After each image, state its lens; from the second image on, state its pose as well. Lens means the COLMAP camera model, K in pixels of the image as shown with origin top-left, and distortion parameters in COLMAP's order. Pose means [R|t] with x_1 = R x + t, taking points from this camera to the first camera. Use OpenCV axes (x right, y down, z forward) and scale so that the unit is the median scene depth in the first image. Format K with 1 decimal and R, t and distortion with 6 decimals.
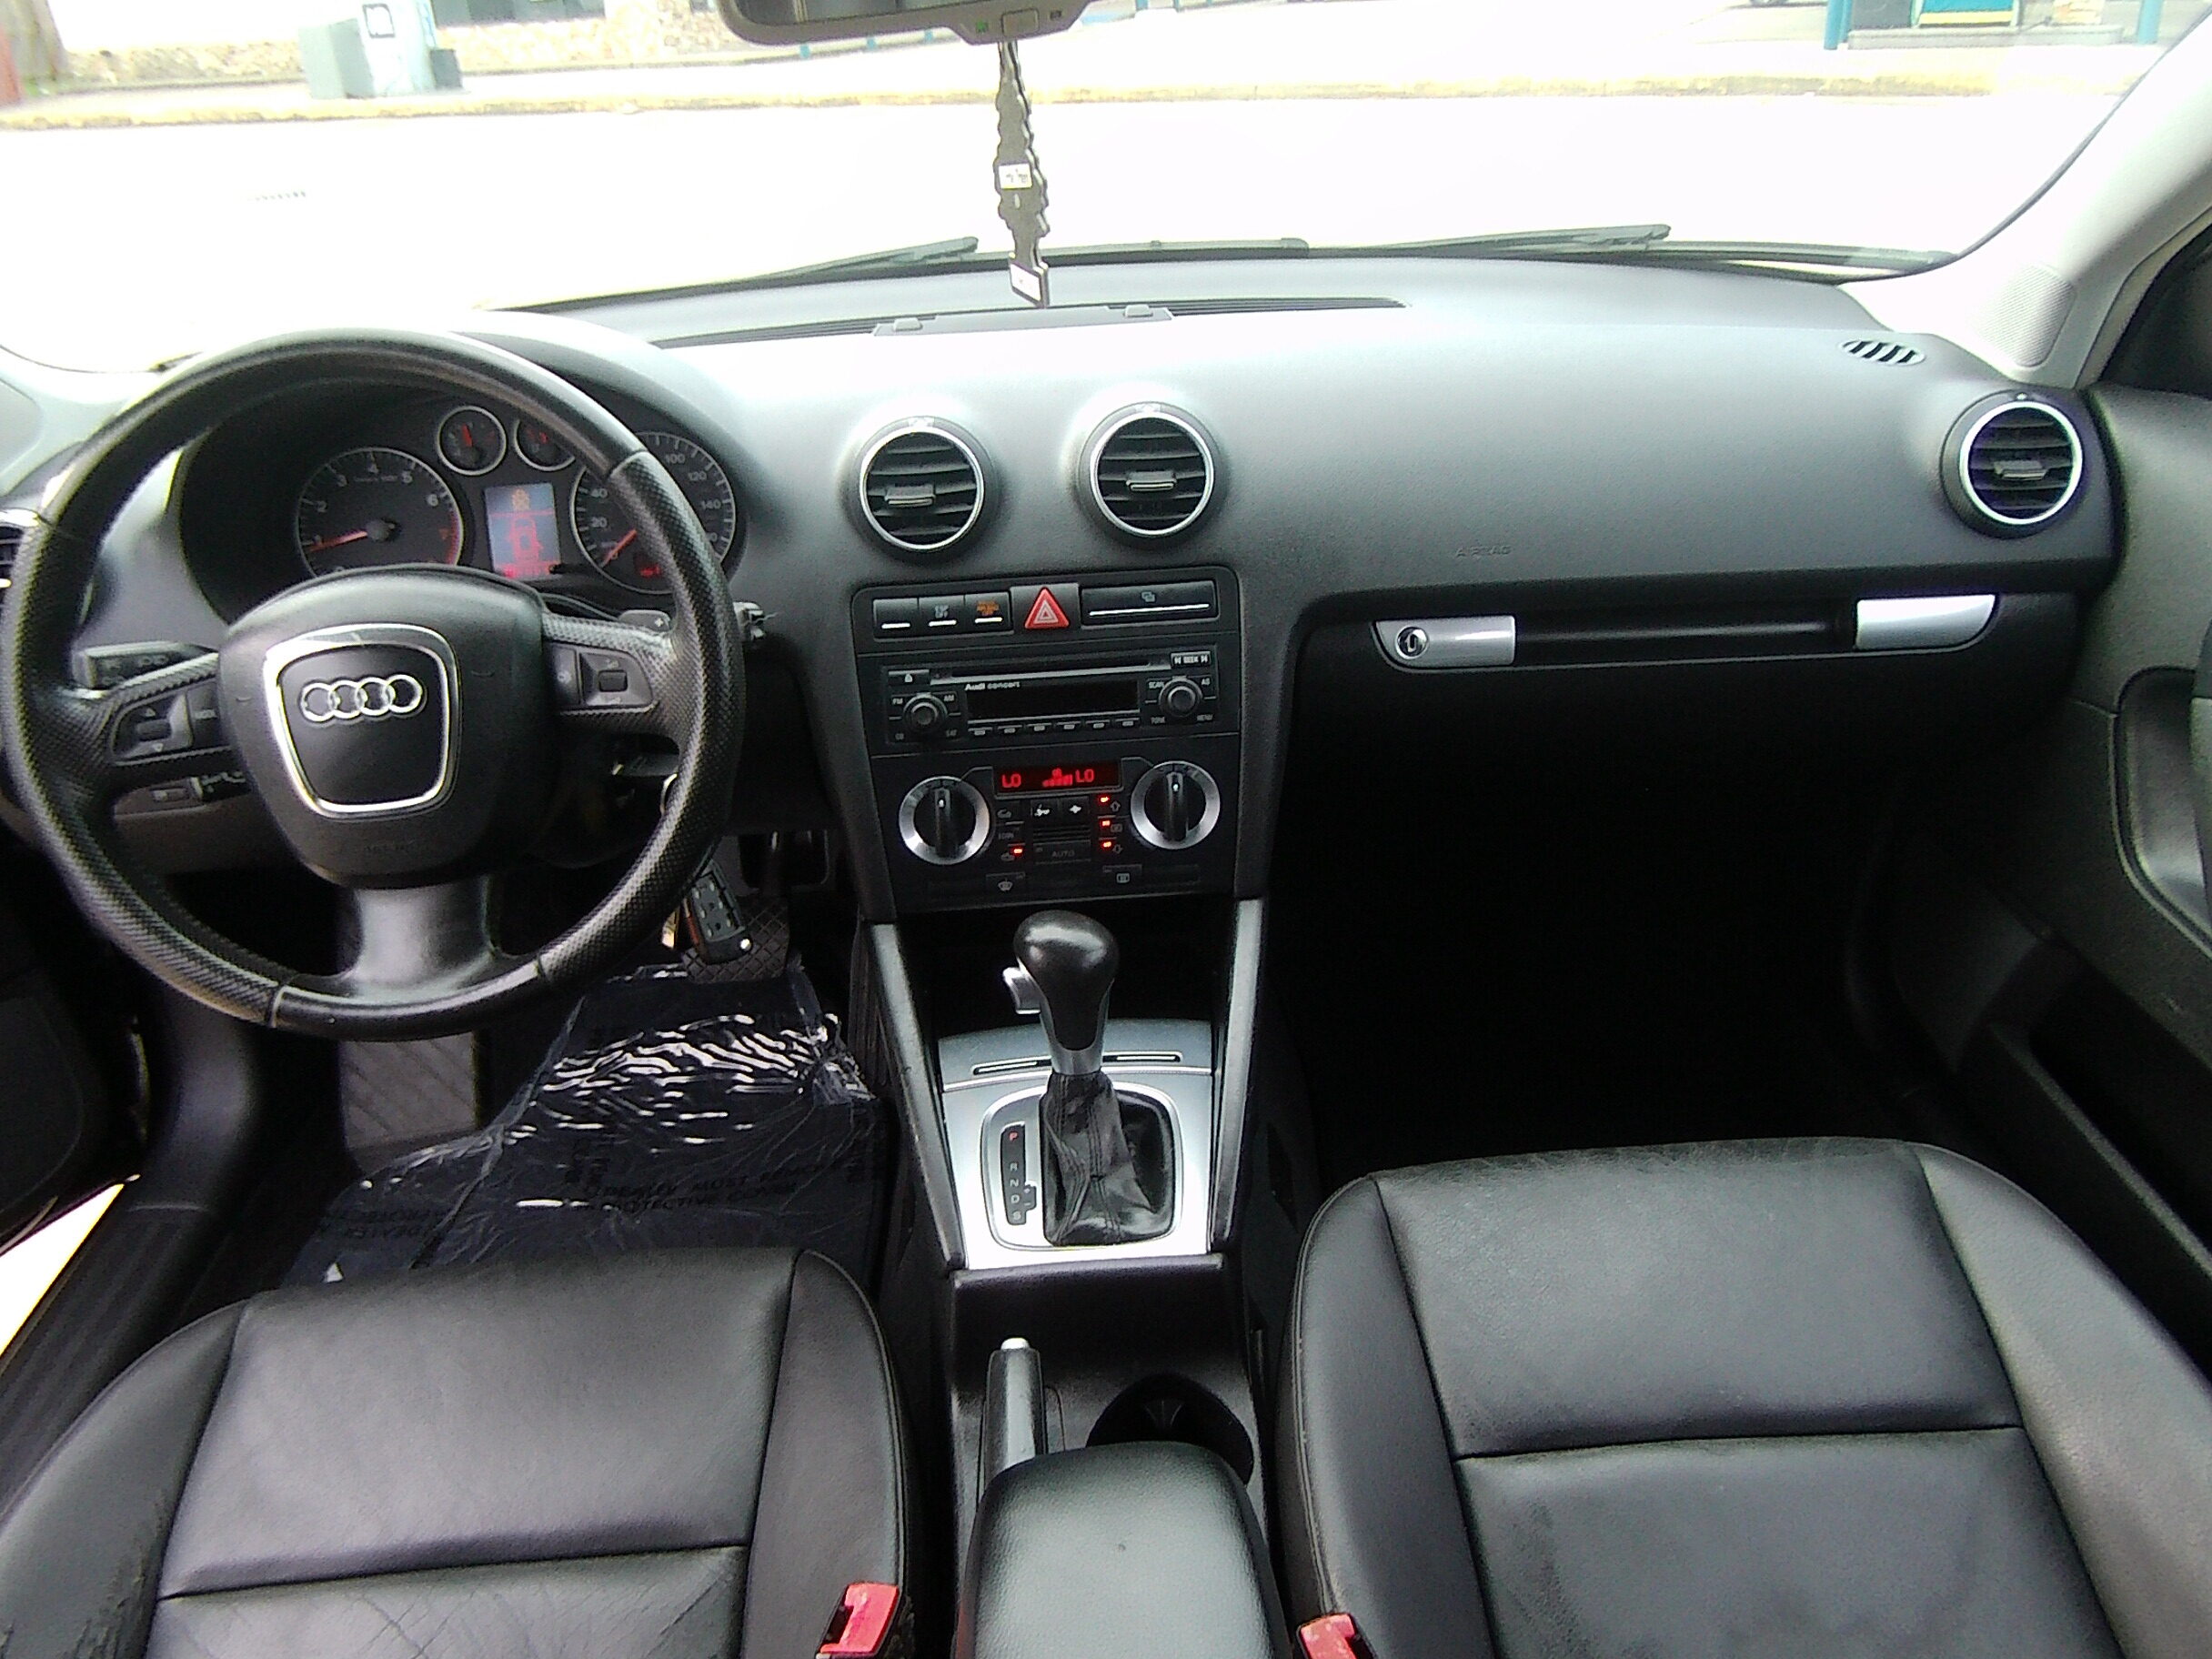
lens RADIAL K [[1232.8, 0, 1315.9], [0, 1232.8, 870.8], [0, 0, 1]] dist [0.002745, -0.002451]
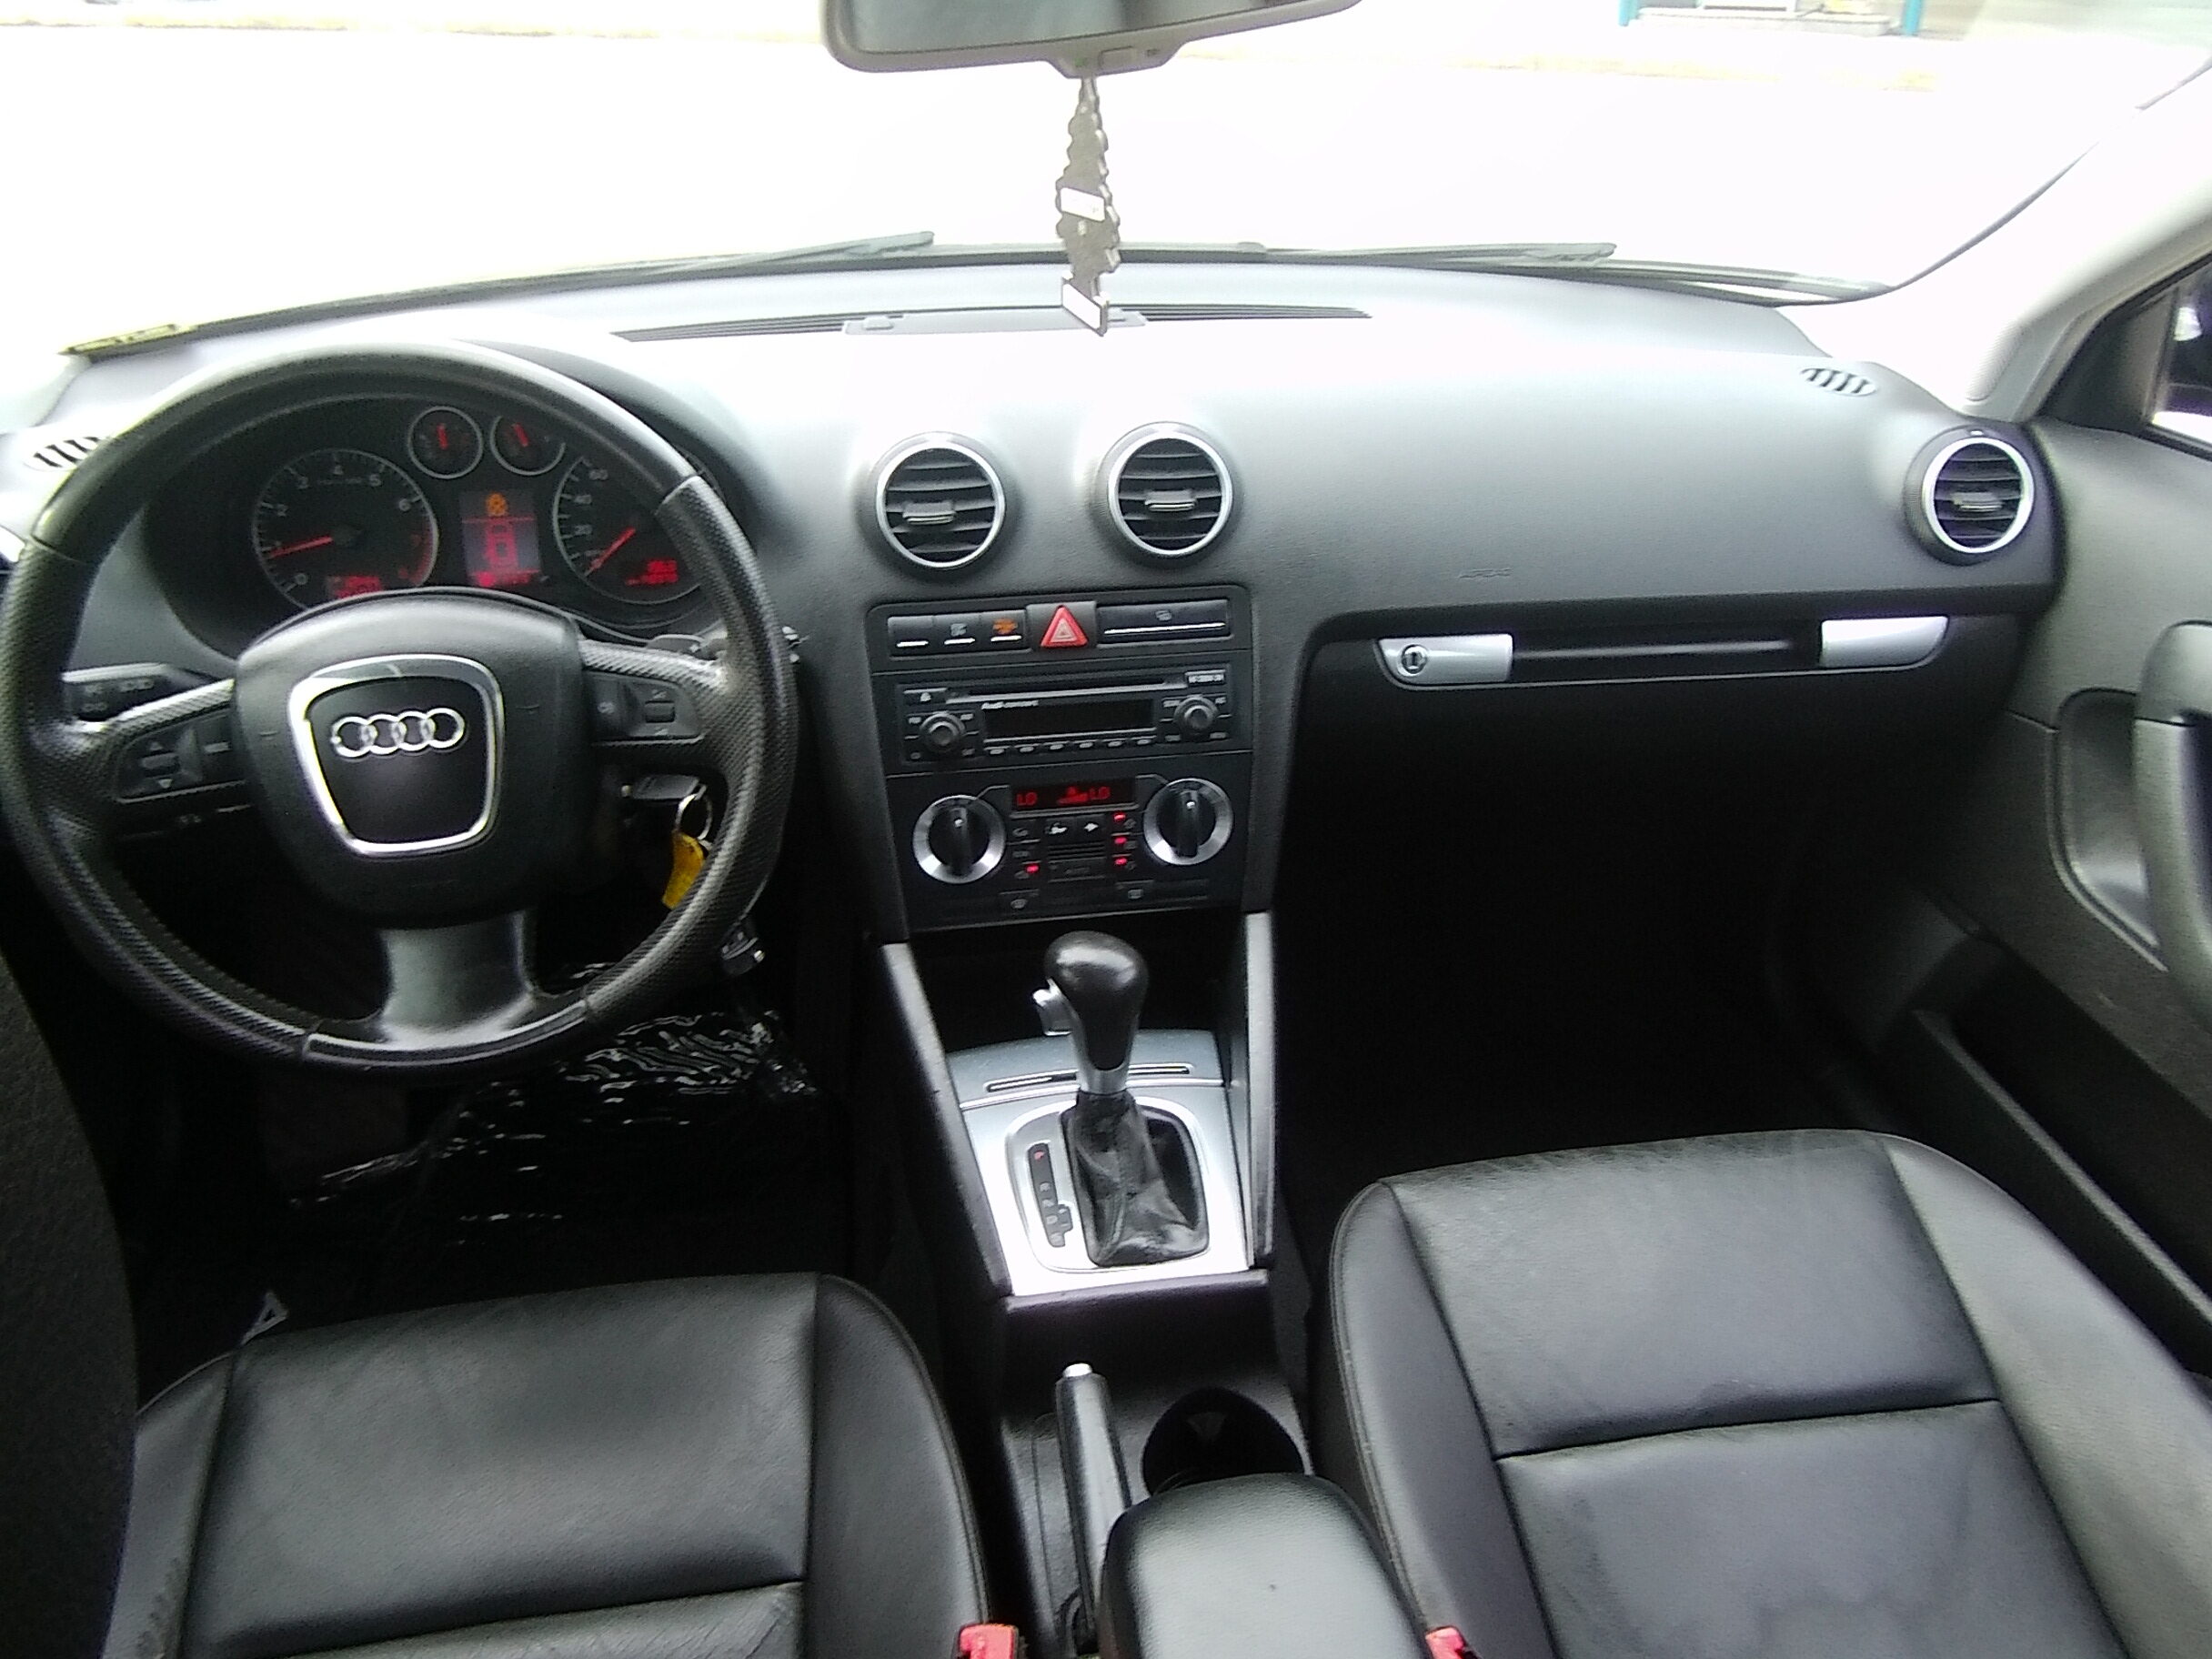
lens RADIAL K [[1221.4, 0, 1180.3], [0, 1221.4, 830.3], [0, 0, 1]] dist [-0.000781, 0.000021]
pose [[0.996301, -0.006993, 0.085645, -0.209734], [0.005409, 0.999810, 0.018708, -0.065916], [-0.085760, -0.018176, 0.996150, 0.003794]]
